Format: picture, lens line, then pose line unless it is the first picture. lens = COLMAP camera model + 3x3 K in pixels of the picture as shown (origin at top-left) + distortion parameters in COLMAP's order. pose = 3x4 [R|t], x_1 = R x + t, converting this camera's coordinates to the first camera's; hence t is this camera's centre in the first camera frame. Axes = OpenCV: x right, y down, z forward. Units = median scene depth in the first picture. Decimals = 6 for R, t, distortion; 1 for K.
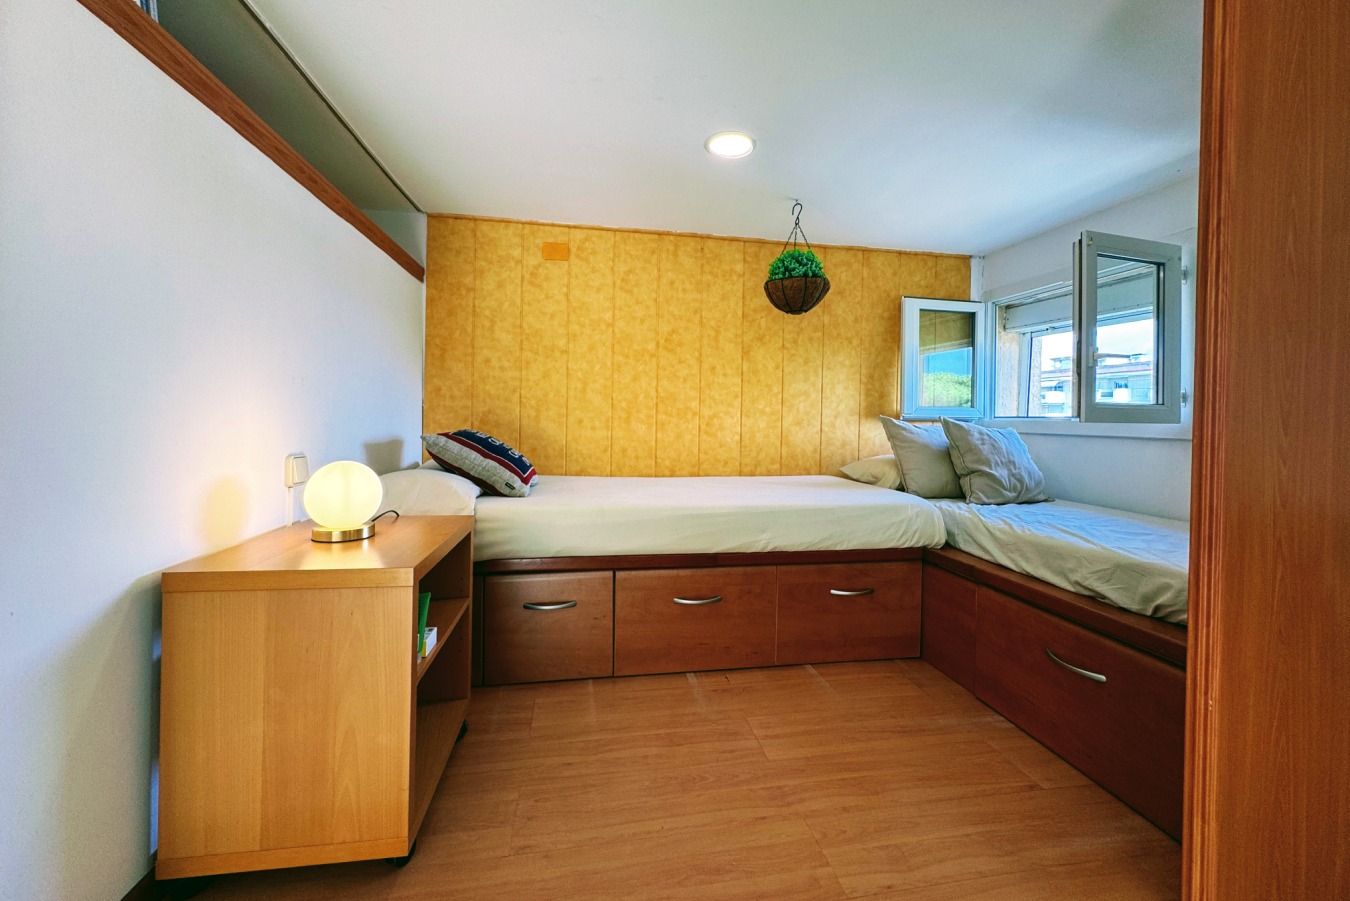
lens RADIAL K [[546.2, 0, 676.6], [0, 546.2, 415.9], [0, 0, 1]] dist [-0.005743, 0.000963]
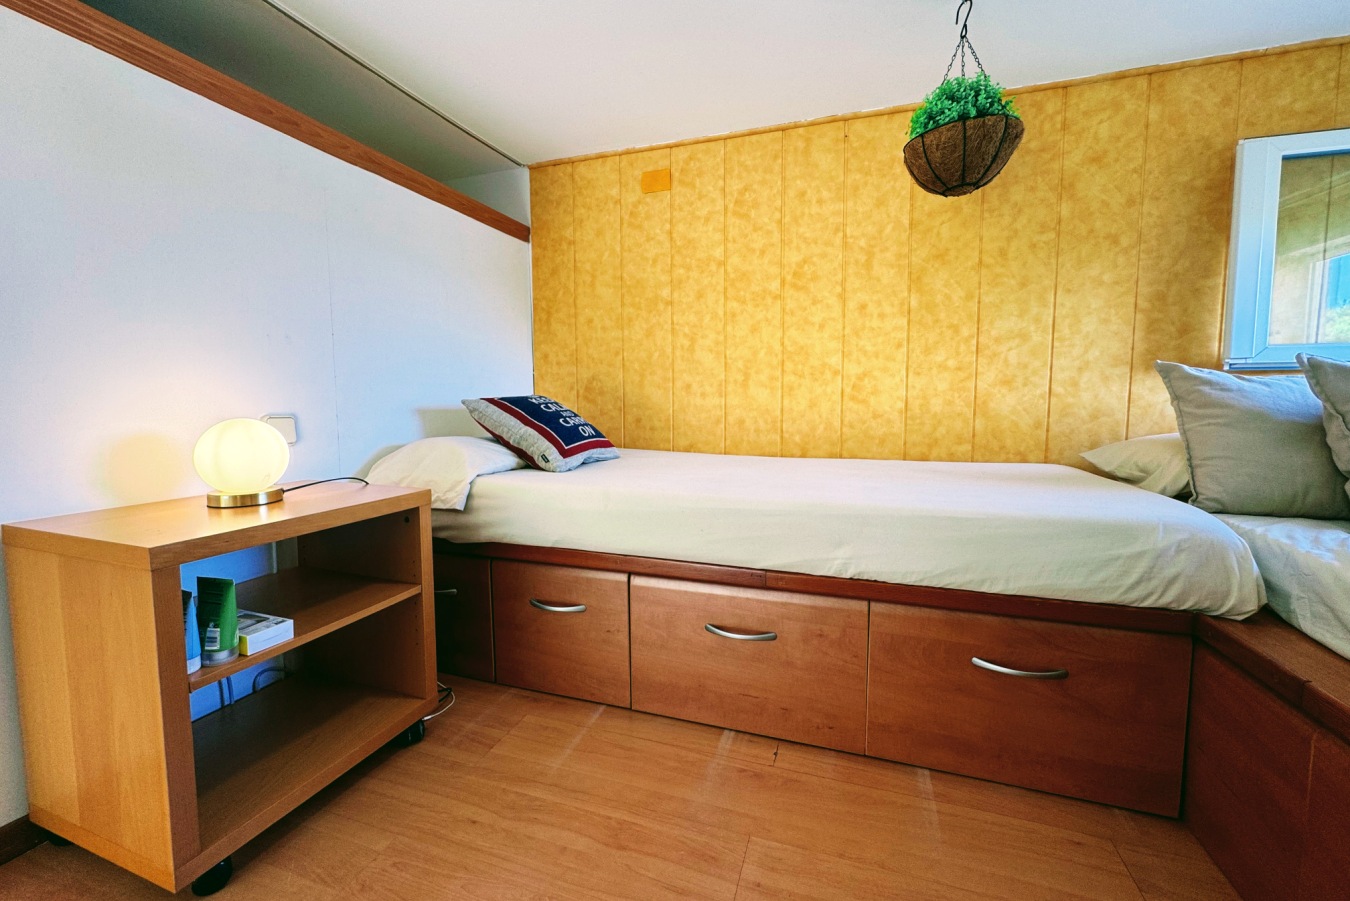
lens RADIAL K [[546.2, 0, 669.0], [0, 546.2, 437.6], [0, 0, 1]] dist [-0.005743, 0.000963]
pose [[0.874499, 0.018165, -0.484687, 0.211811], [0.017202, 0.997508, 0.068421, 0.031586], [0.484722, -0.068171, 0.872007, 0.272443]]
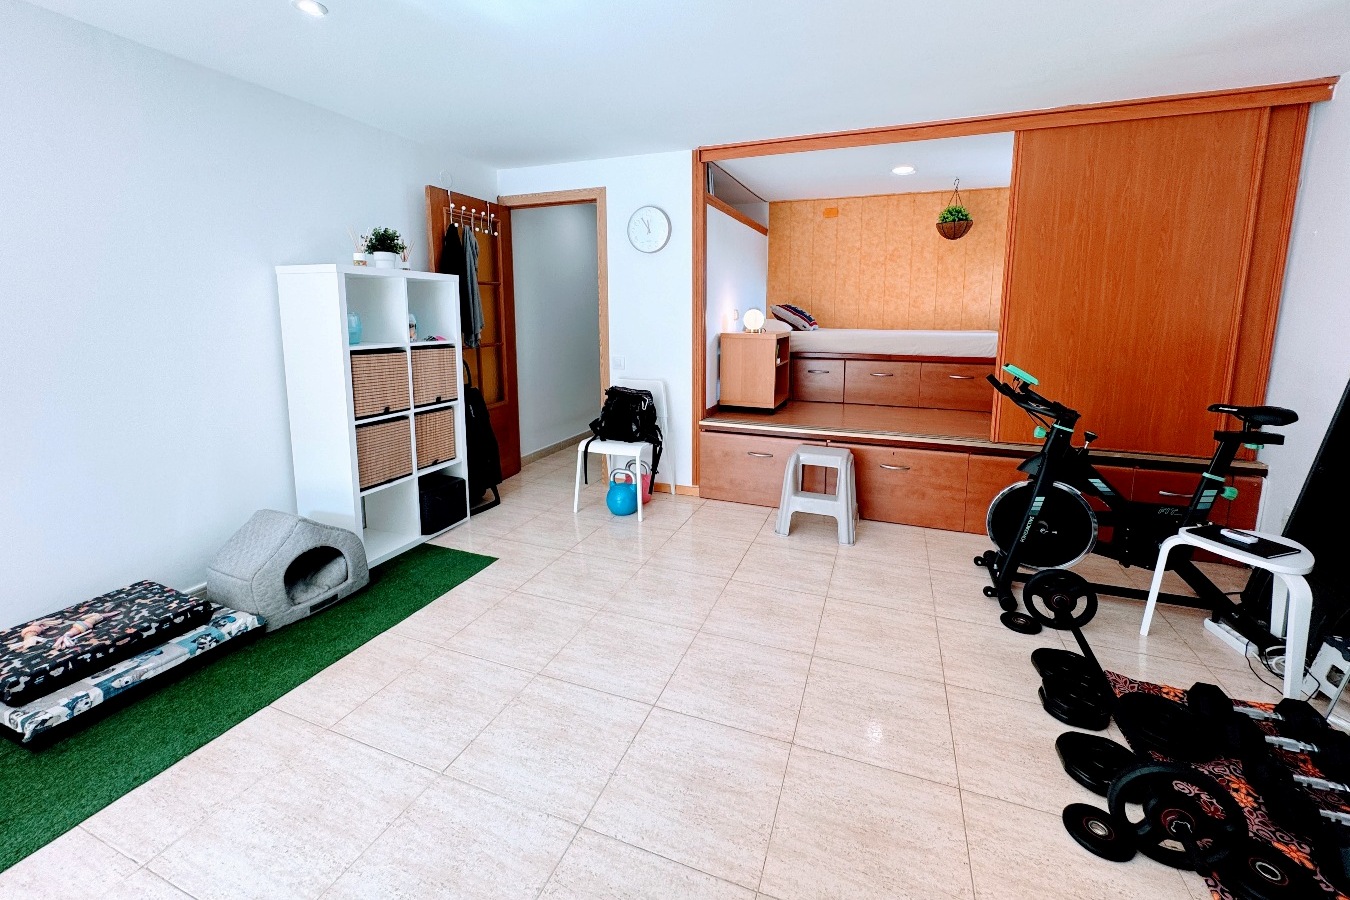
lens RADIAL K [[546.2, 0, 680.3], [0, 546.2, 383.4], [0, 0, 1]] dist [-0.005743, 0.000963]
pose [[0.856136, 0.053653, -0.513957, 0.366133], [0.015004, 0.991595, 0.128507, 0.045107], [0.516532, -0.117730, 0.848135, -1.037865]]
